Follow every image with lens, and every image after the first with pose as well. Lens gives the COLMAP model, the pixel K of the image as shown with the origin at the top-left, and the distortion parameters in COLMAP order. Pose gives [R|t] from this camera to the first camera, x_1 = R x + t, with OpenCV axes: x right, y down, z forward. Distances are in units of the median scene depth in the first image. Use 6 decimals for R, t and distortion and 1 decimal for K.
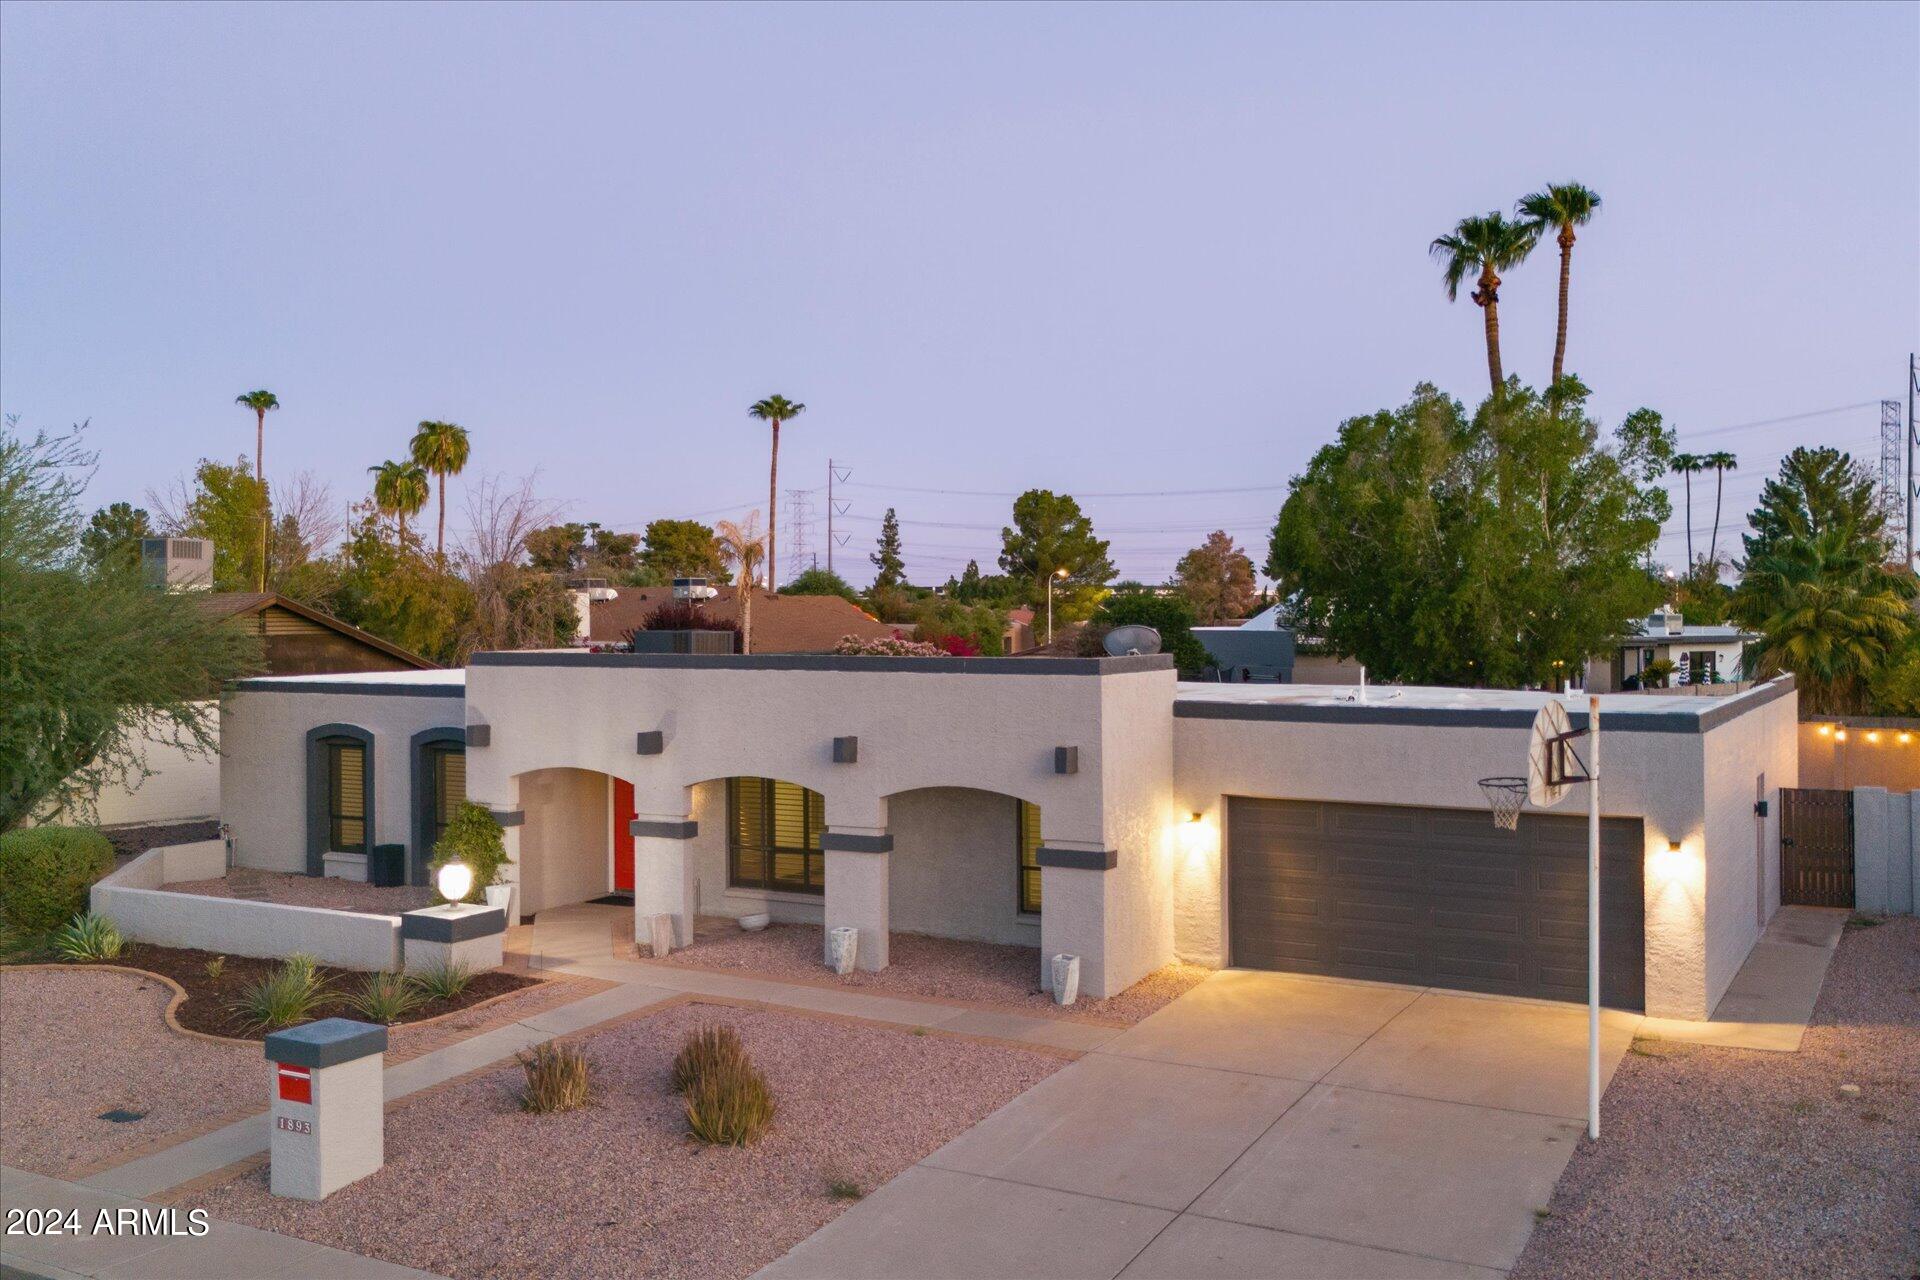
lens RADIAL K [[1716.1, 0, 972.9], [0, 1716.1, 641.7], [0, 0, 1]] dist [0.134673, -0.242833]
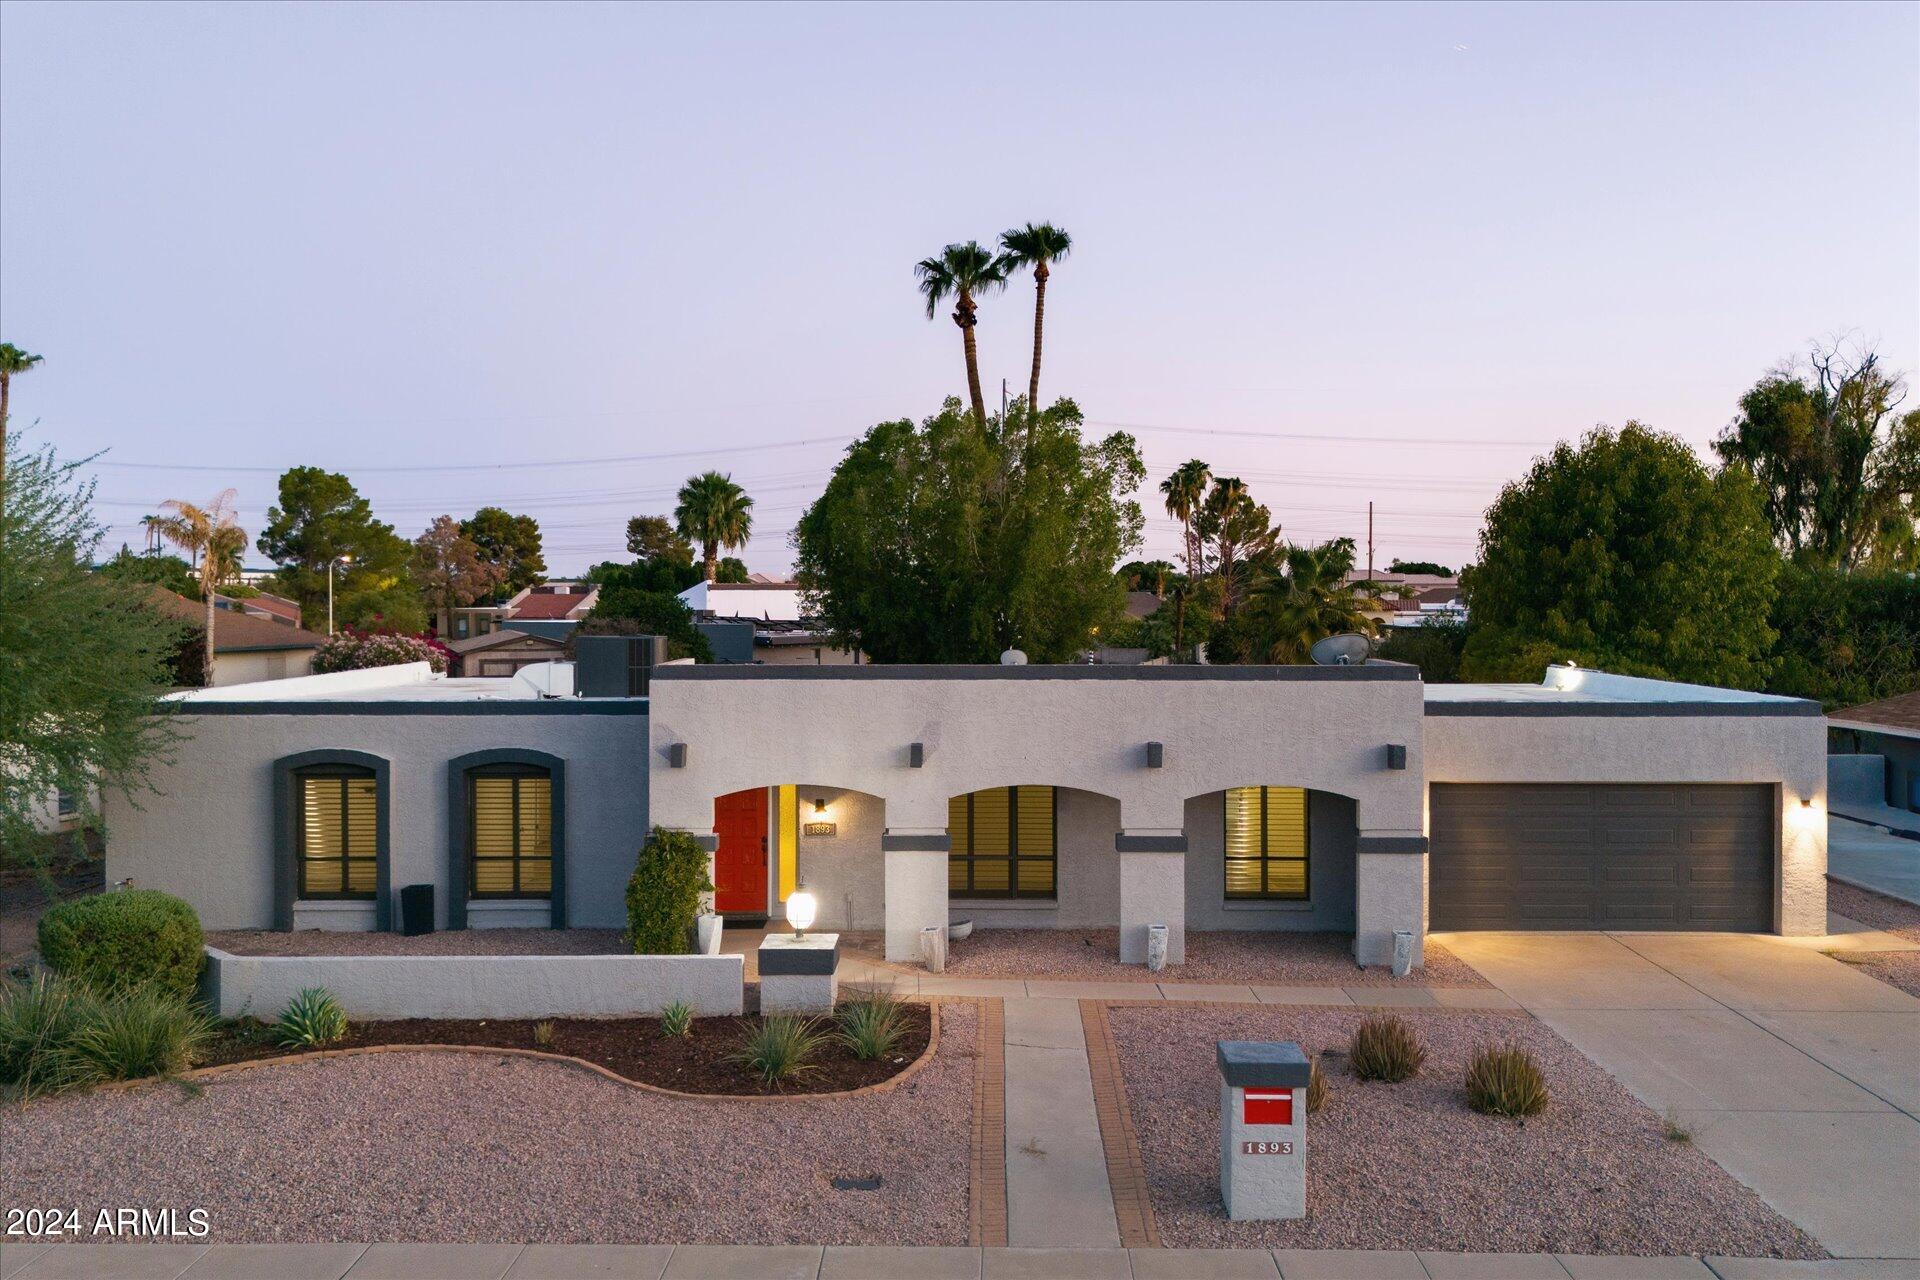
lens RADIAL K [[1716.1, 0, 972.9], [0, 1716.1, 641.7], [0, 0, 1]] dist [0.134673, -0.242833]
pose [[0.878016, -0.008775, 0.478551, -0.495619], [0.004989, 0.999945, 0.009182, -0.011975], [-0.478606, -0.005674, 0.878012, 0.100330]]
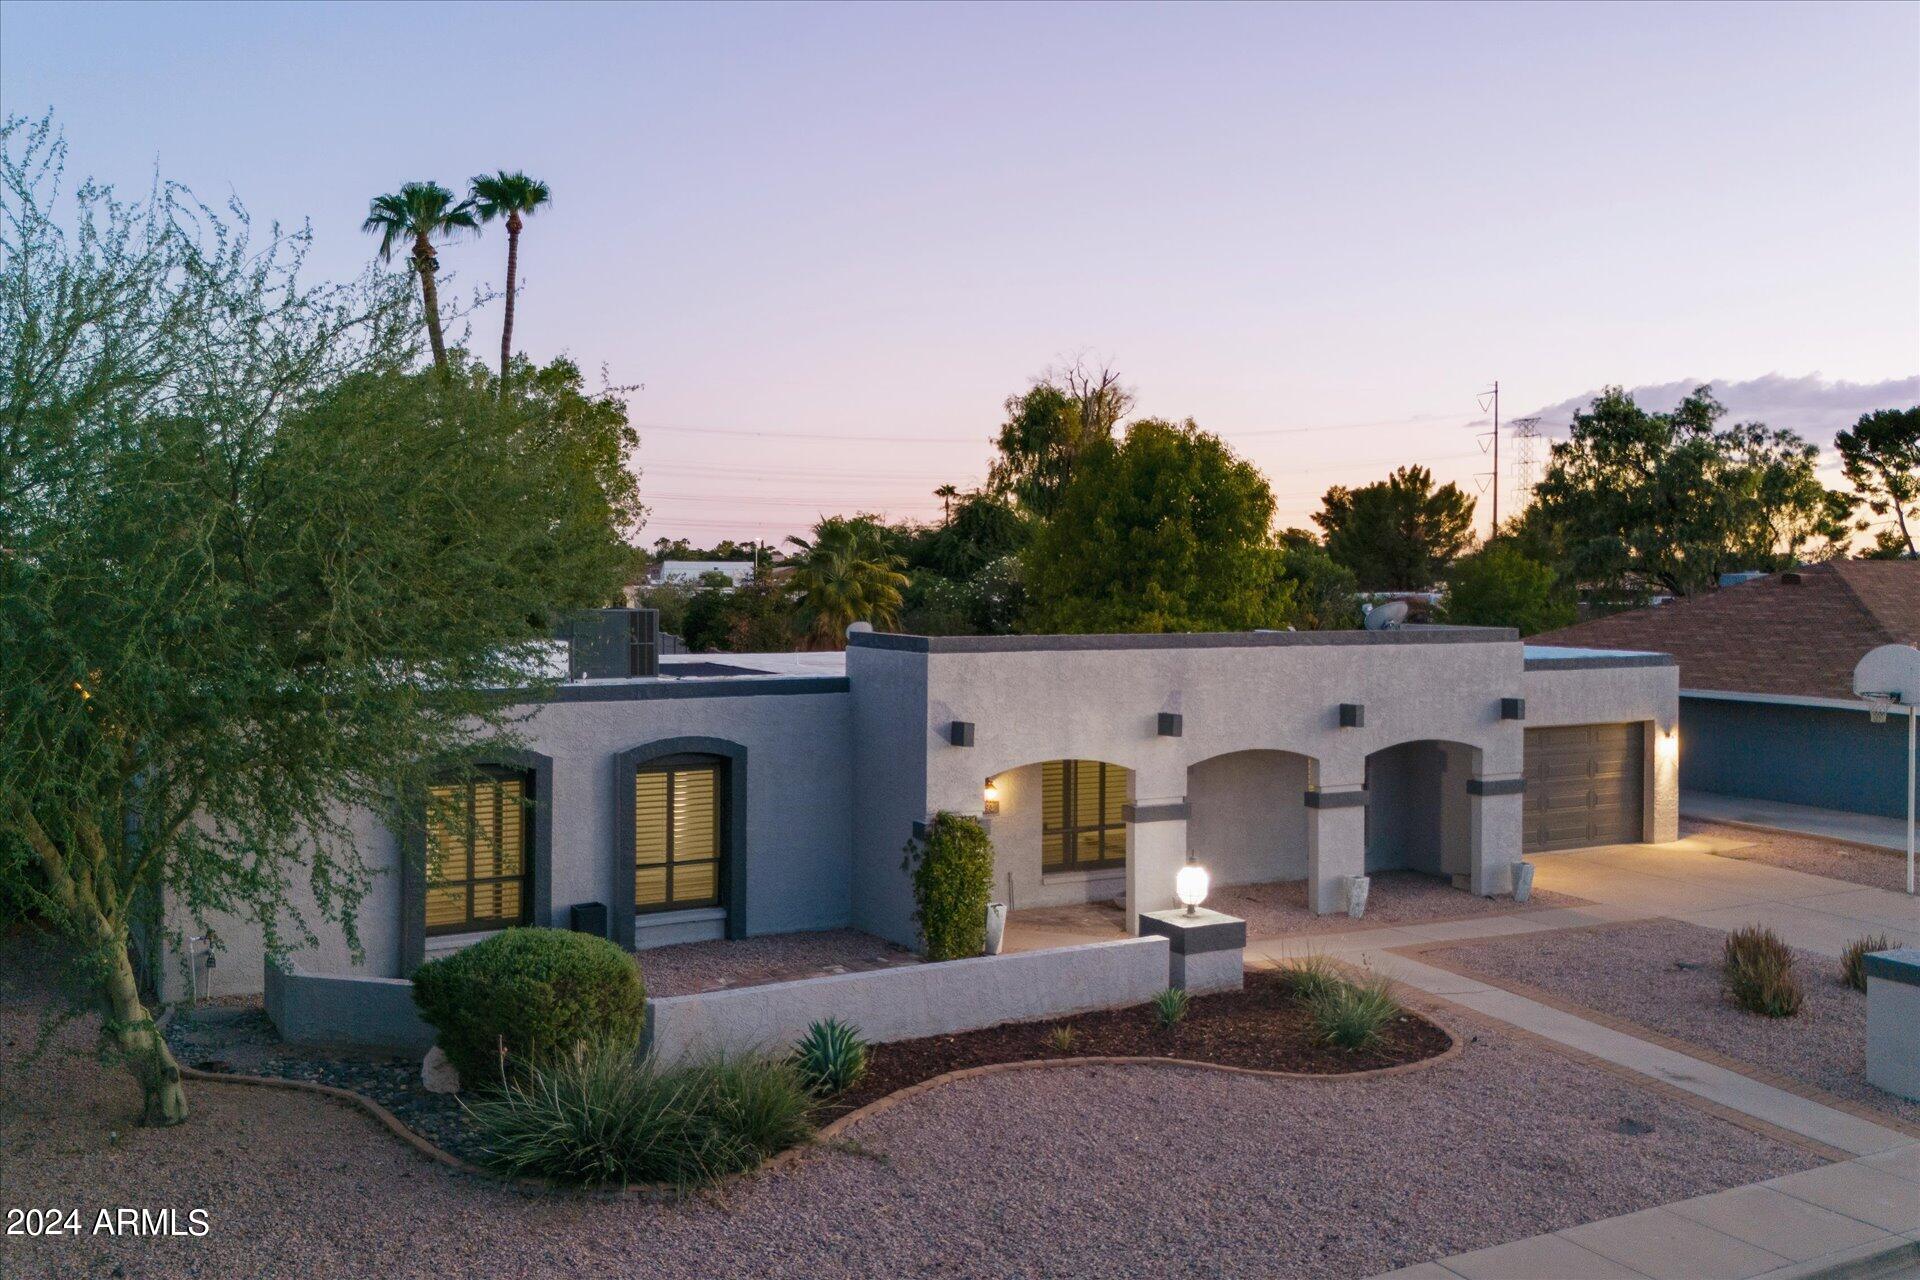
lens RADIAL K [[1685.4, 0, 1026.5], [0, 1685.4, 575.7], [0, 0, 1]] dist [0.048126, -0.007198]
pose [[0.508973, 0.007015, 0.860754, -0.827190], [0.005237, 0.999923, -0.011246, -0.012527], [-0.860767, 0.010231, 0.508897, 0.454669]]
